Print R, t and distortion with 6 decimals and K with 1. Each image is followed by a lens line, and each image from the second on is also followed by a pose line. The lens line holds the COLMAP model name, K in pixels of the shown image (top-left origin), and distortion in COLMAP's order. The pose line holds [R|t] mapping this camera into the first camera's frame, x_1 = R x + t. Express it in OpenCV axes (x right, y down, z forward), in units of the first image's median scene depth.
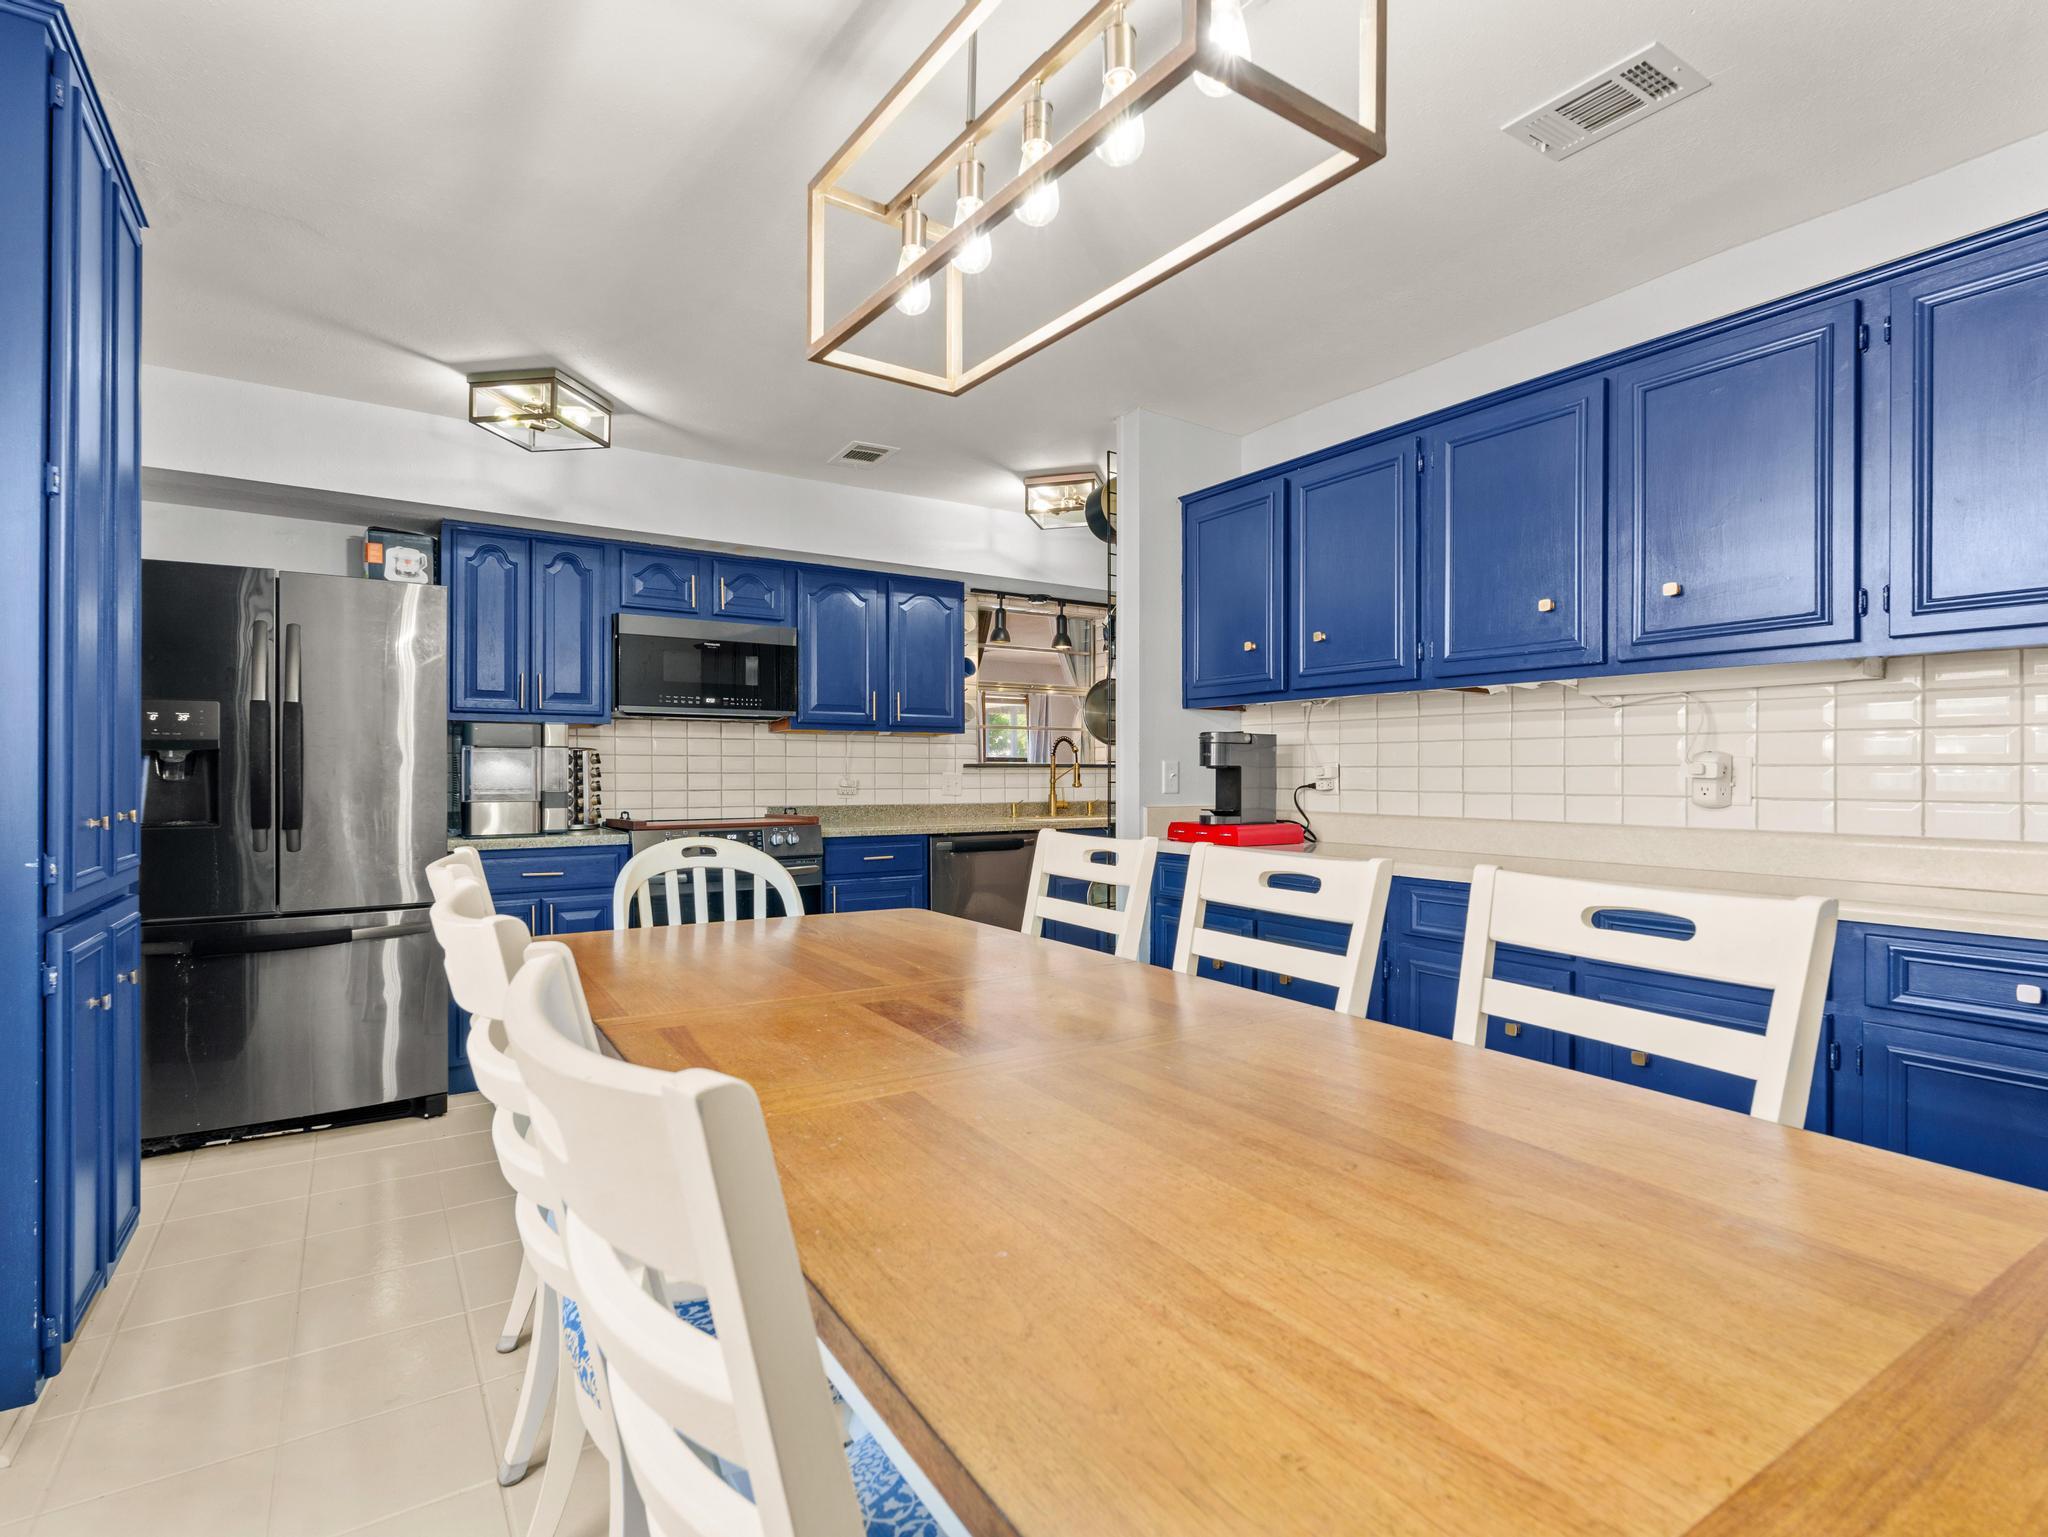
lens RADIAL K [[1011.4, 0, 1043.3], [0, 1011.4, 773.0], [0, 0, 1]] dist [-0.007215, 0.000285]
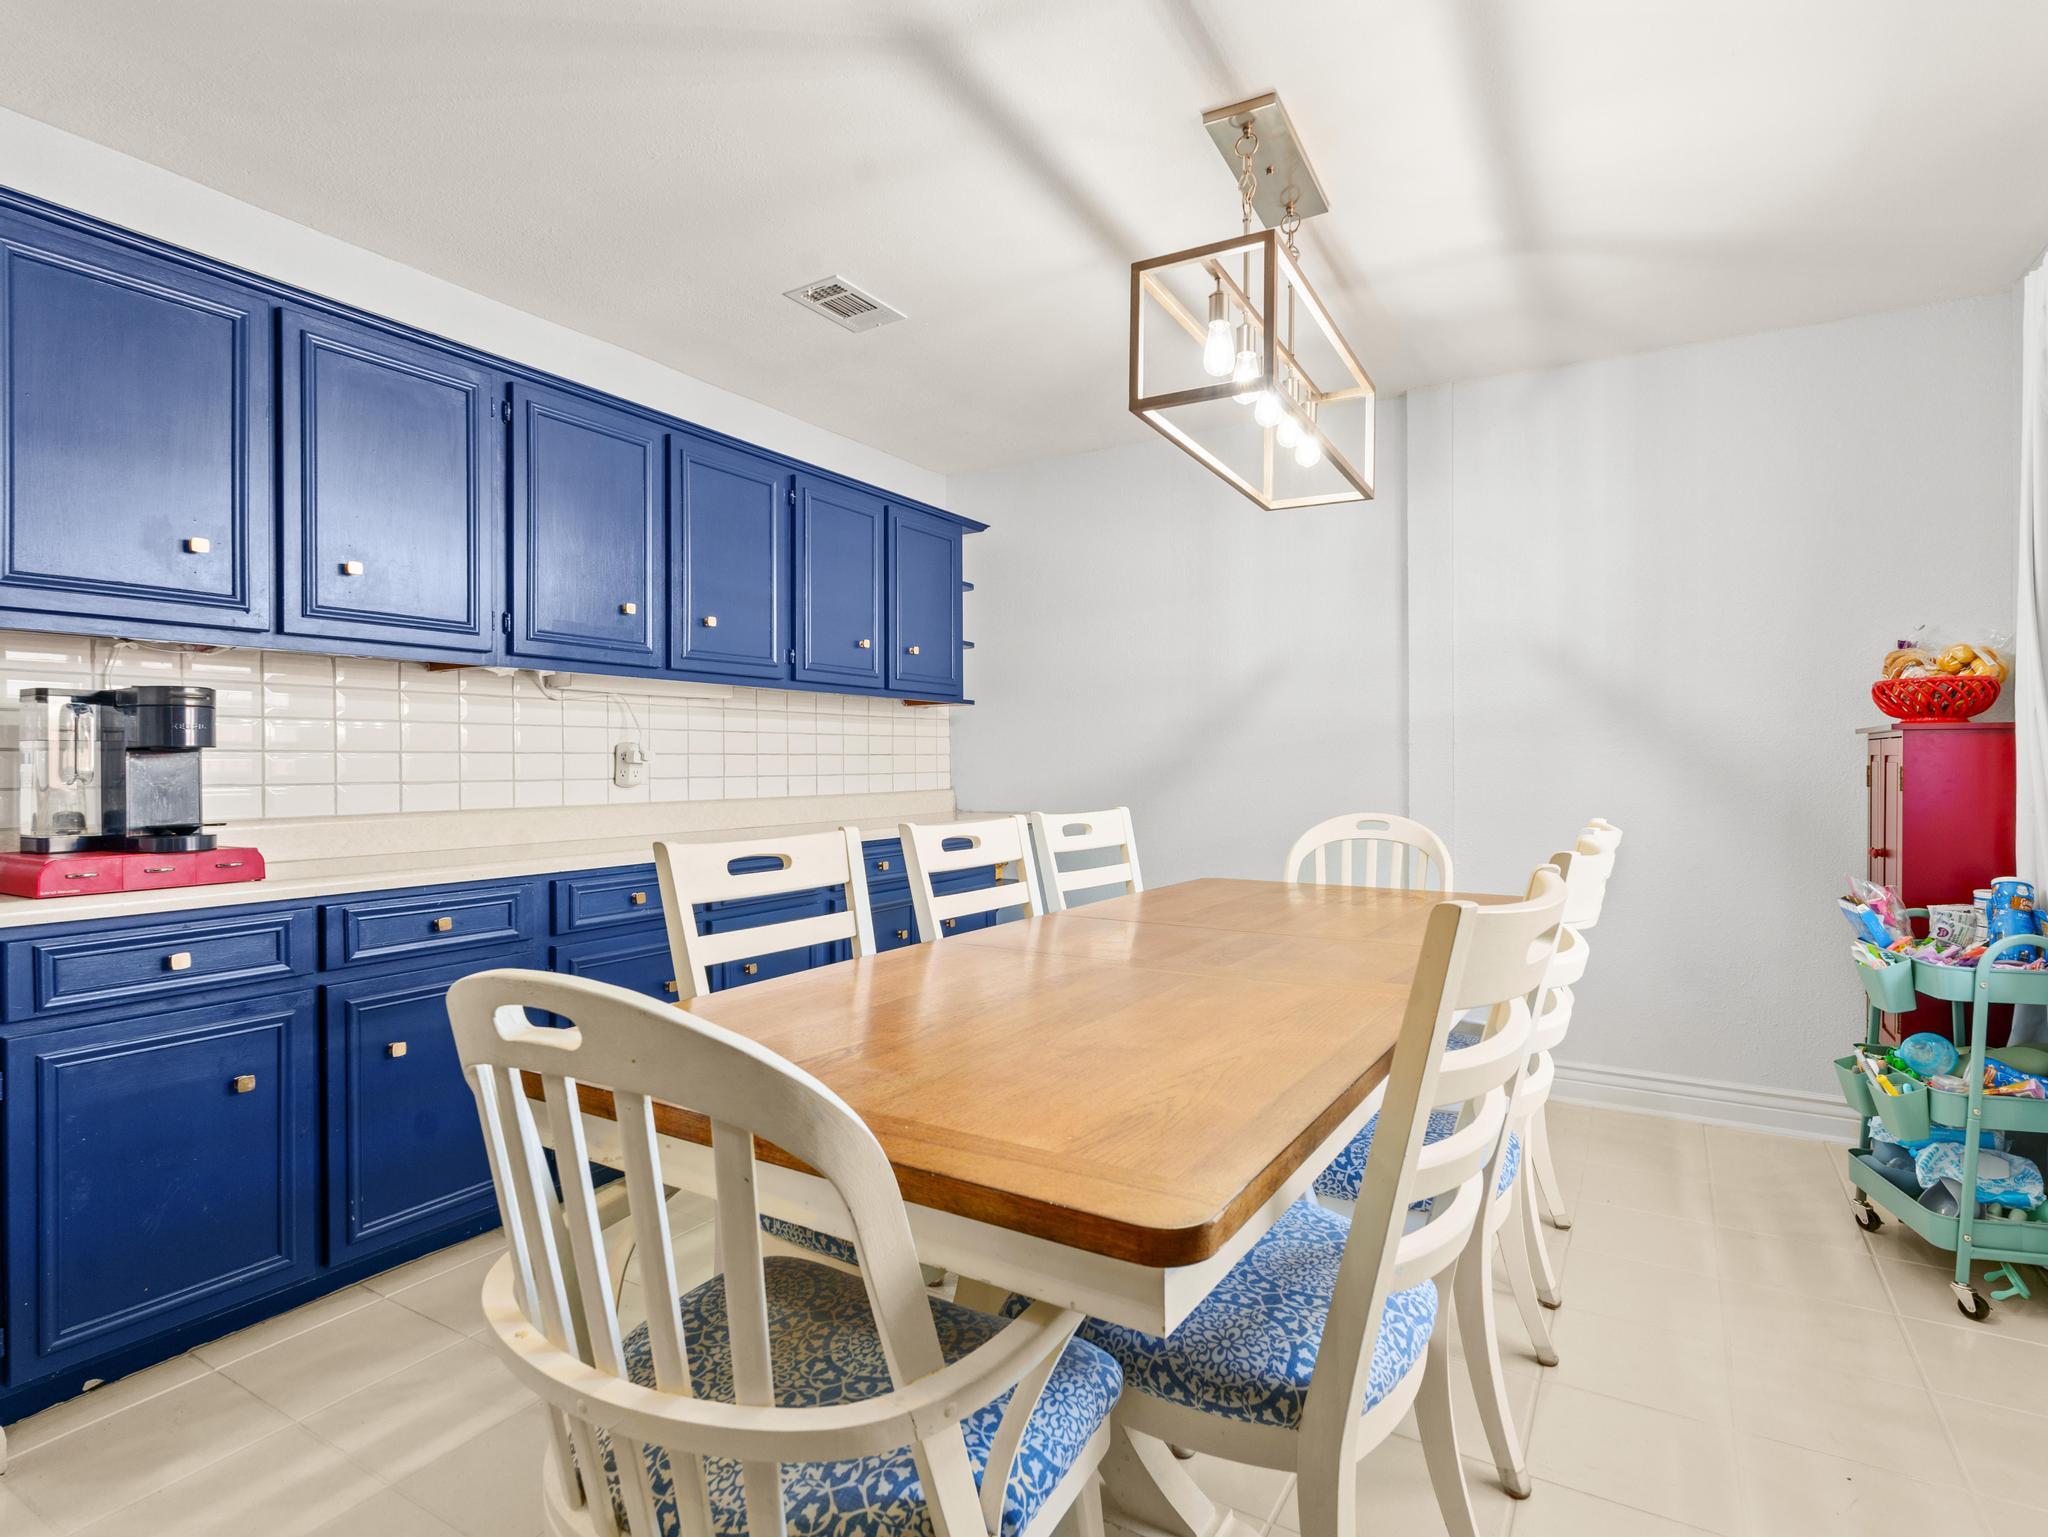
lens RADIAL K [[1011.4, 0, 1055.6], [0, 1011.4, 771.6], [0, 0, 1]] dist [-0.007215, 0.000285]
pose [[-0.445113, -0.002718, 0.895470, -0.794163], [-0.008299, 0.999965, -0.001090, 0.013539], [-0.895436, -0.007916, -0.445120, 1.185789]]
